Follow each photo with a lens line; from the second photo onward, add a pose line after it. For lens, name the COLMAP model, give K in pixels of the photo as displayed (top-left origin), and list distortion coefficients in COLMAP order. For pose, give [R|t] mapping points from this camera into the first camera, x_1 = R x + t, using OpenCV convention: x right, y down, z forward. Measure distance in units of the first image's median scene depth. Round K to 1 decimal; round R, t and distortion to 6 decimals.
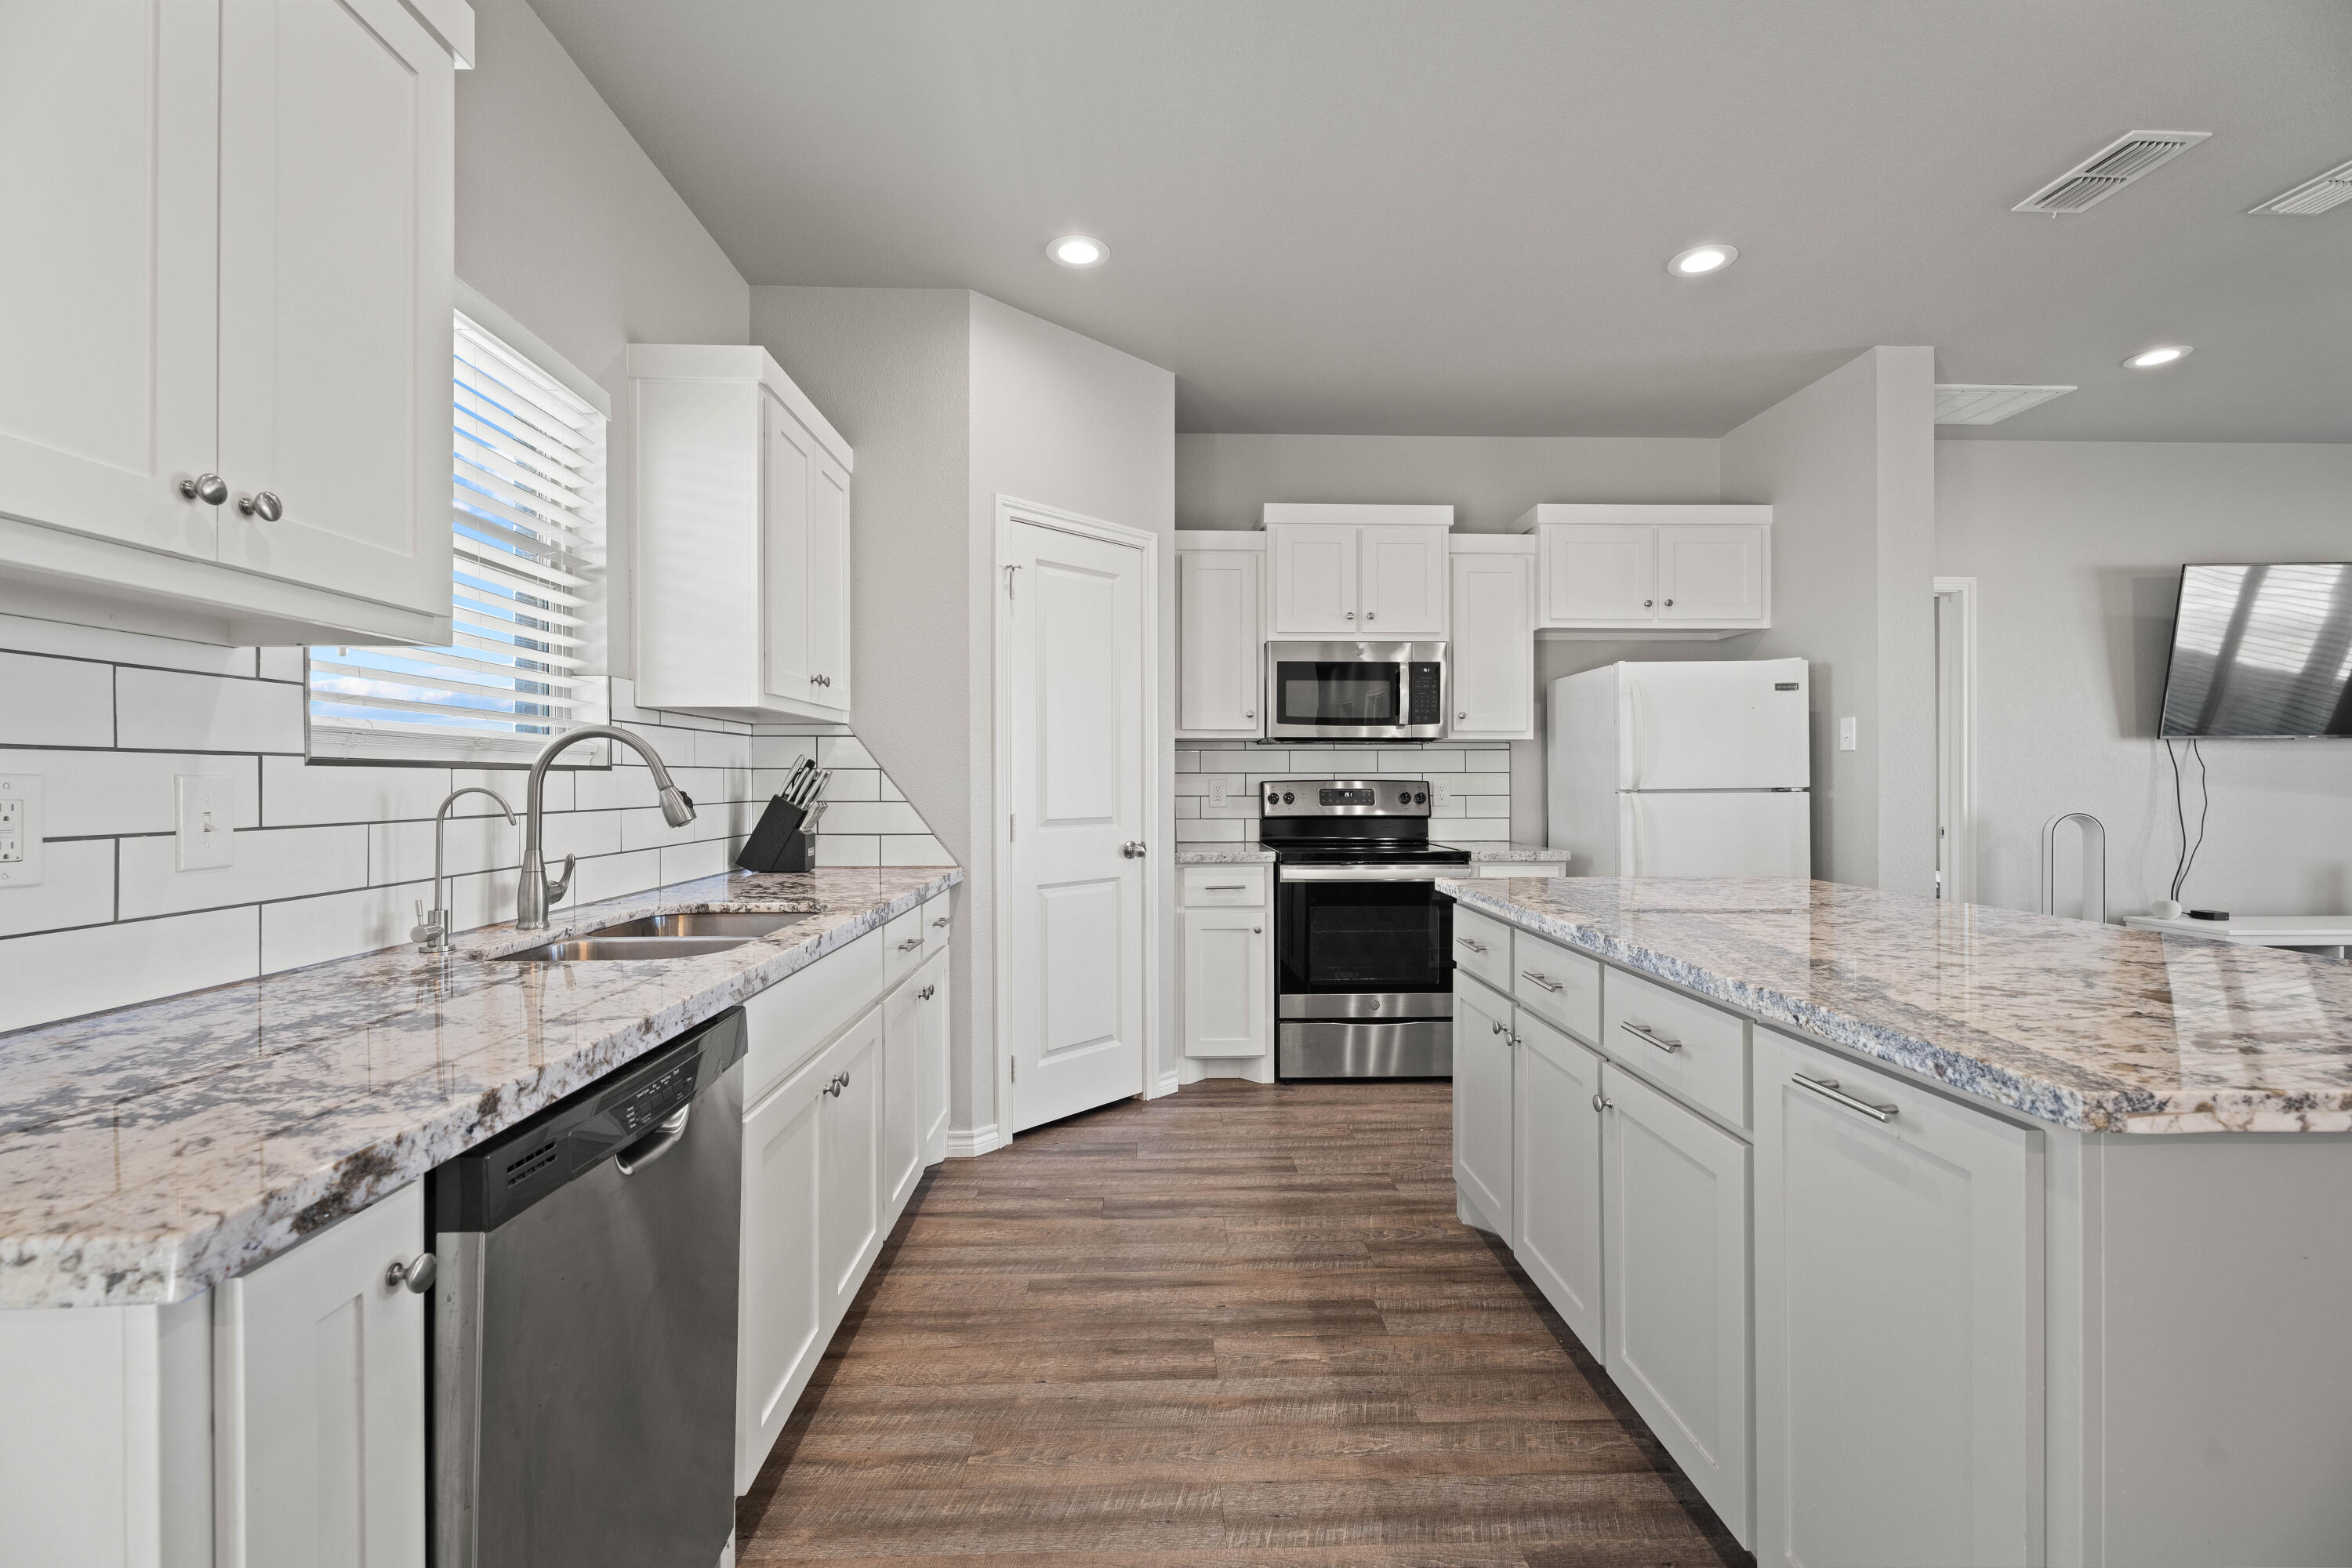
lens RADIAL K [[1053.2, 0, 1167.9], [0, 1053.2, 773.0], [0, 0, 1]] dist [0.001899, -0.001718]
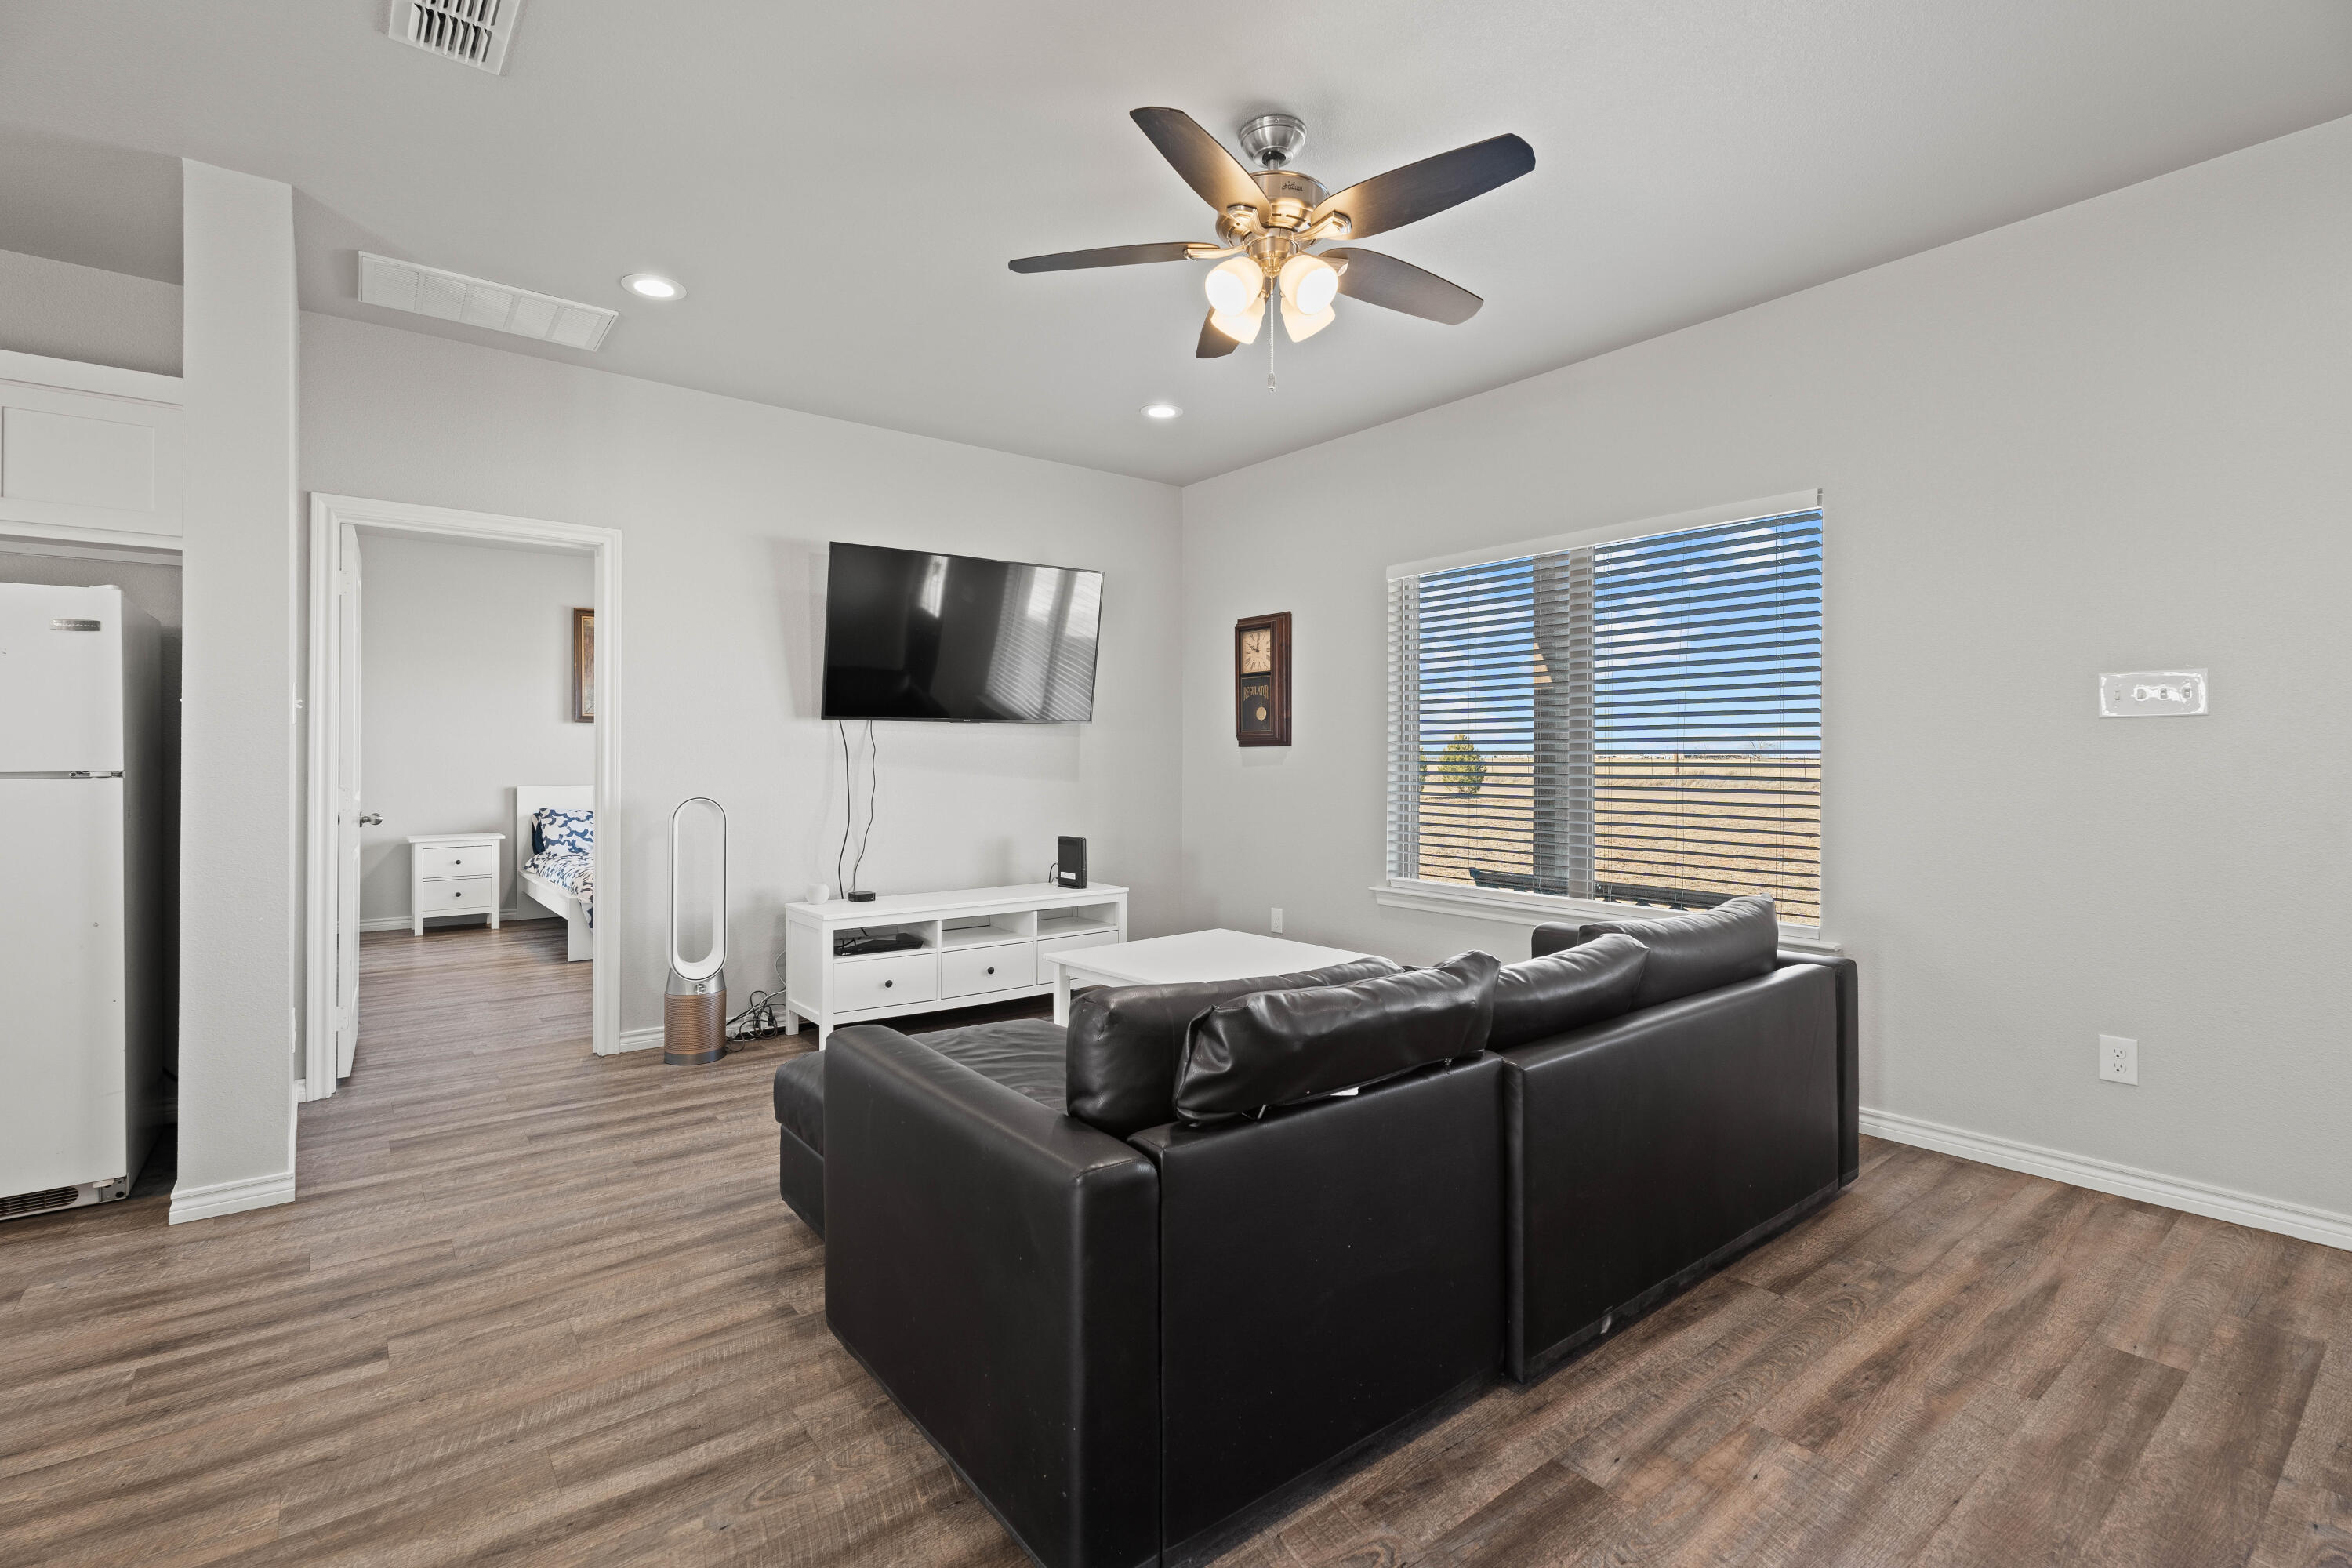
lens RADIAL K [[1053.2, 0, 1181.1], [0, 1053.2, 768.4], [0, 0, 1]] dist [0.001899, -0.001718]
pose [[0.802095, -0.000639, 0.597196, 0.727411], [-0.006933, 0.999922, 0.010381, -0.000230], [-0.597157, -0.012467, 0.802028, 0.012581]]
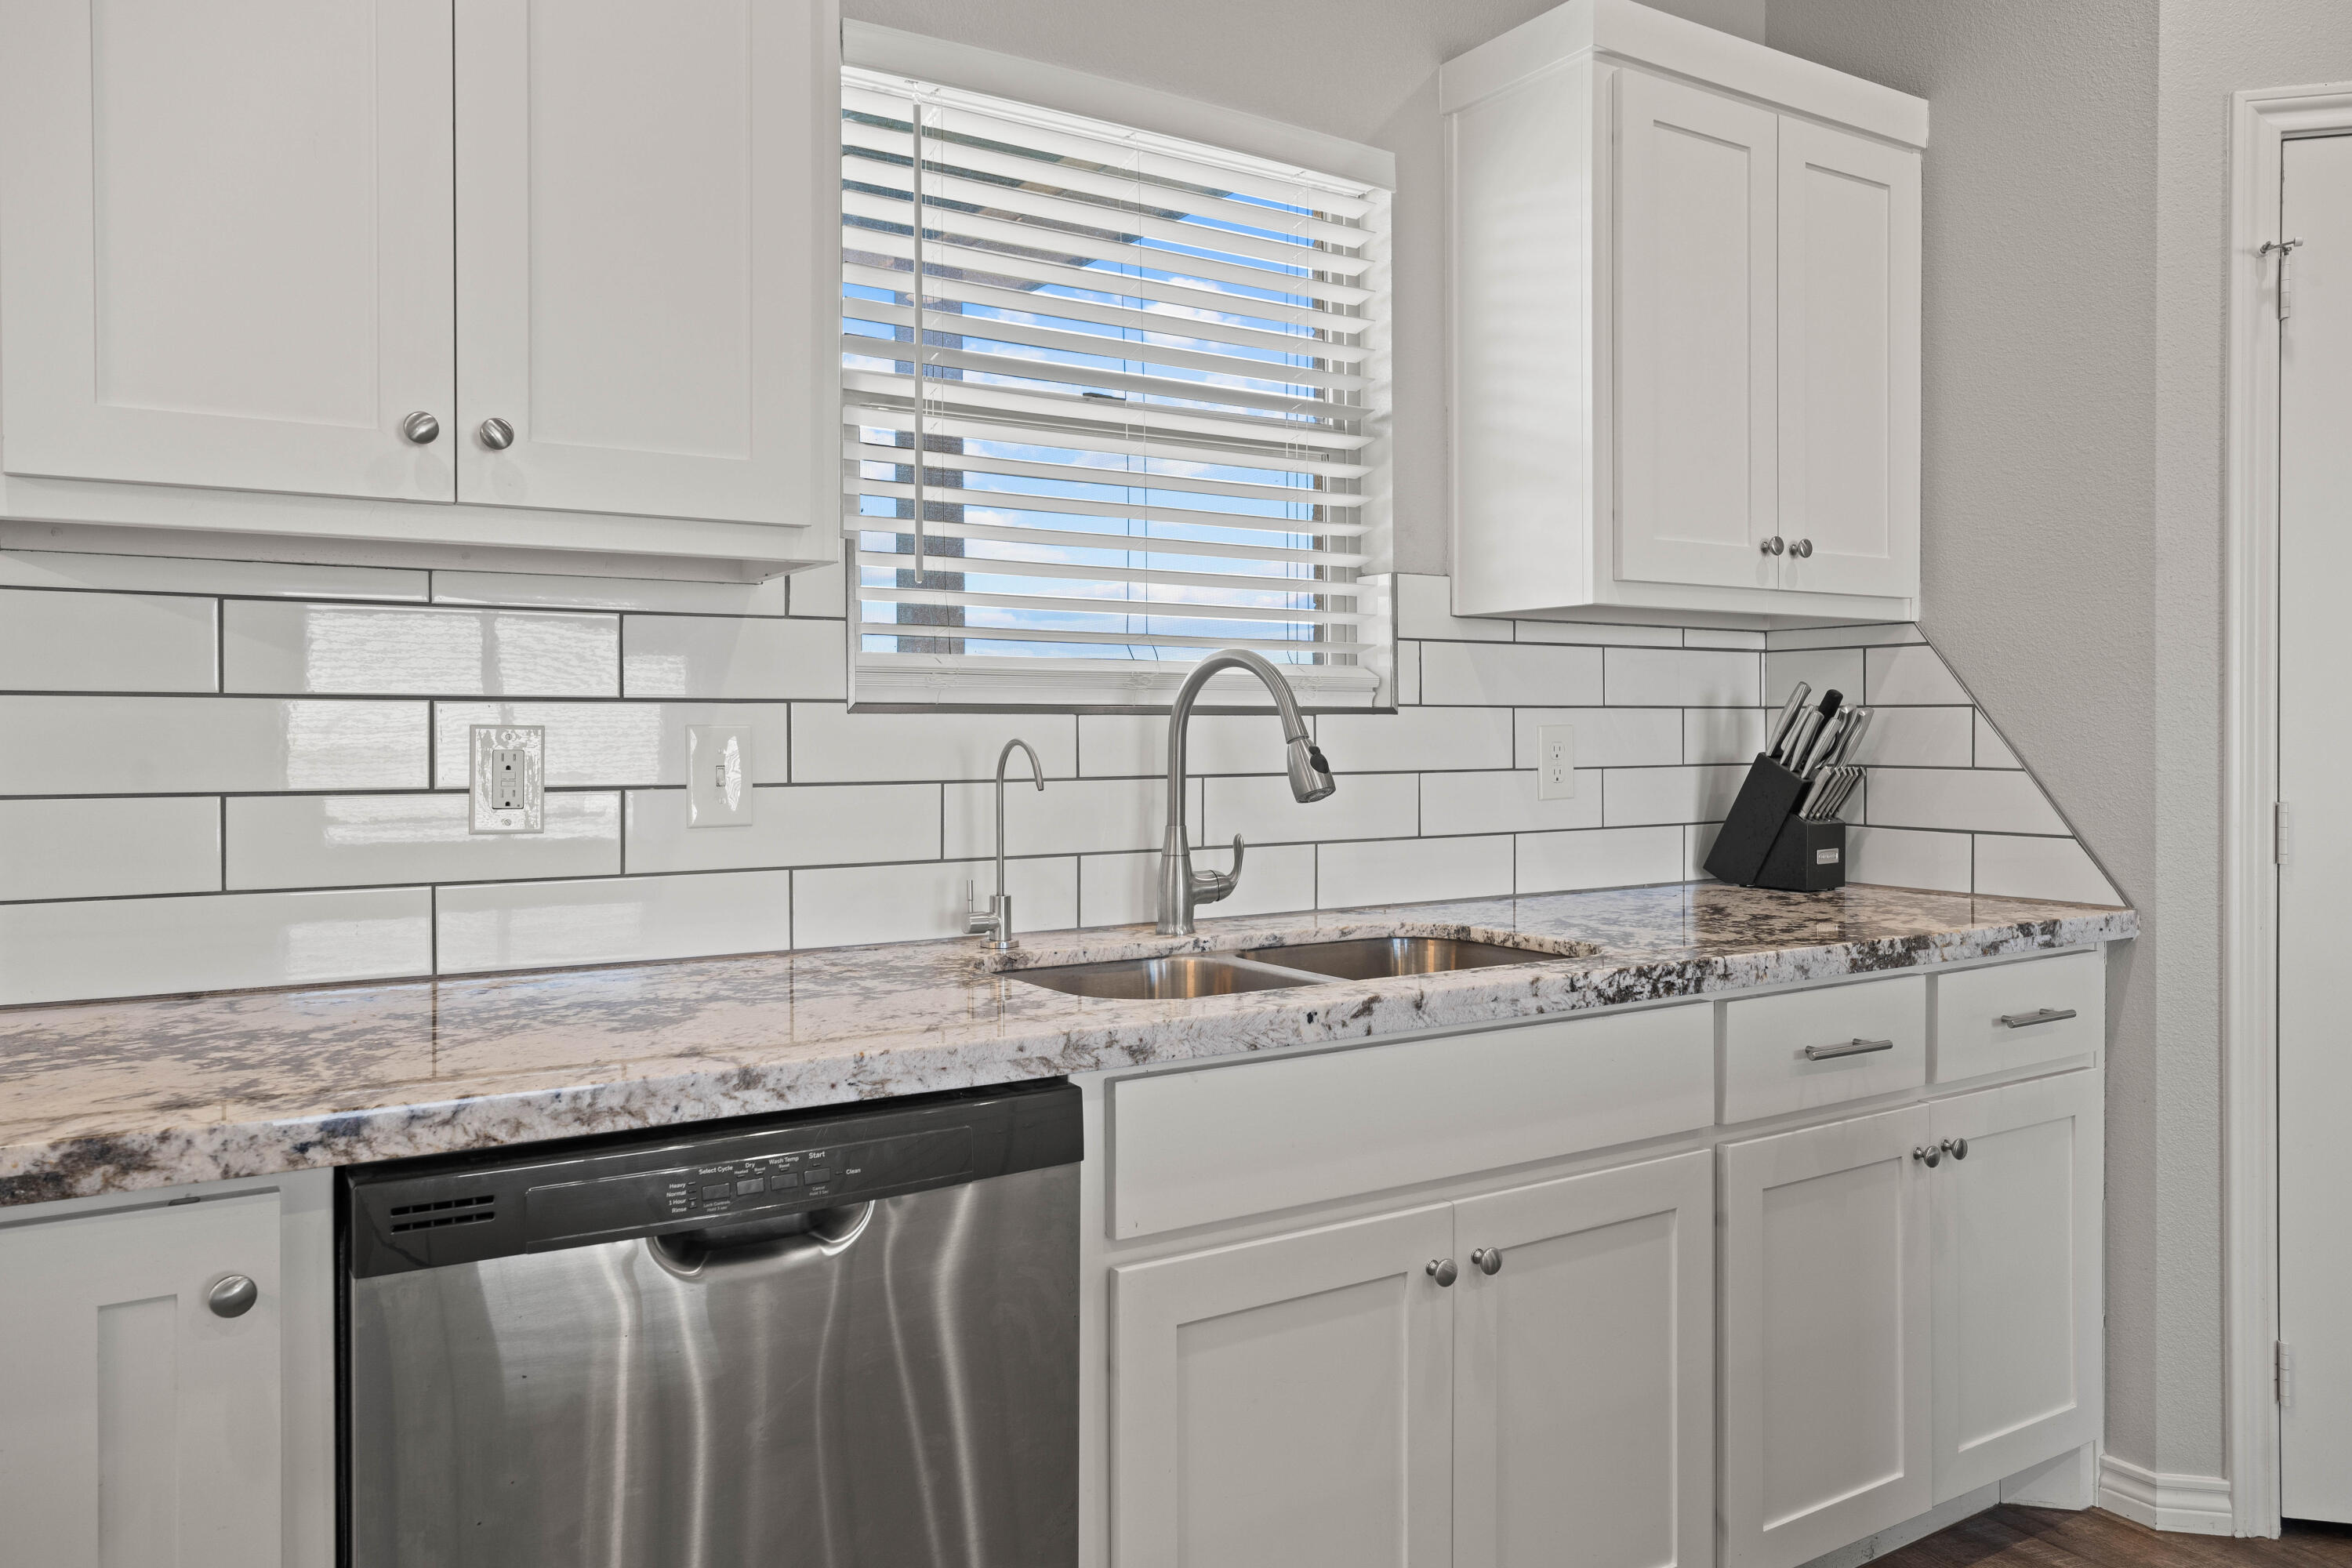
lens RADIAL K [[1647.8, 0, 1162.9], [0, 1647.8, 734.6], [0, 0, 1]] dist [-0.000456, 0.004131]
pose [[0.511501, 0.002306, -0.859280, 0.180039], [0.008202, 0.999938, 0.007566, 0.000917], [0.859244, -0.010918, 0.511450, 0.202561]]
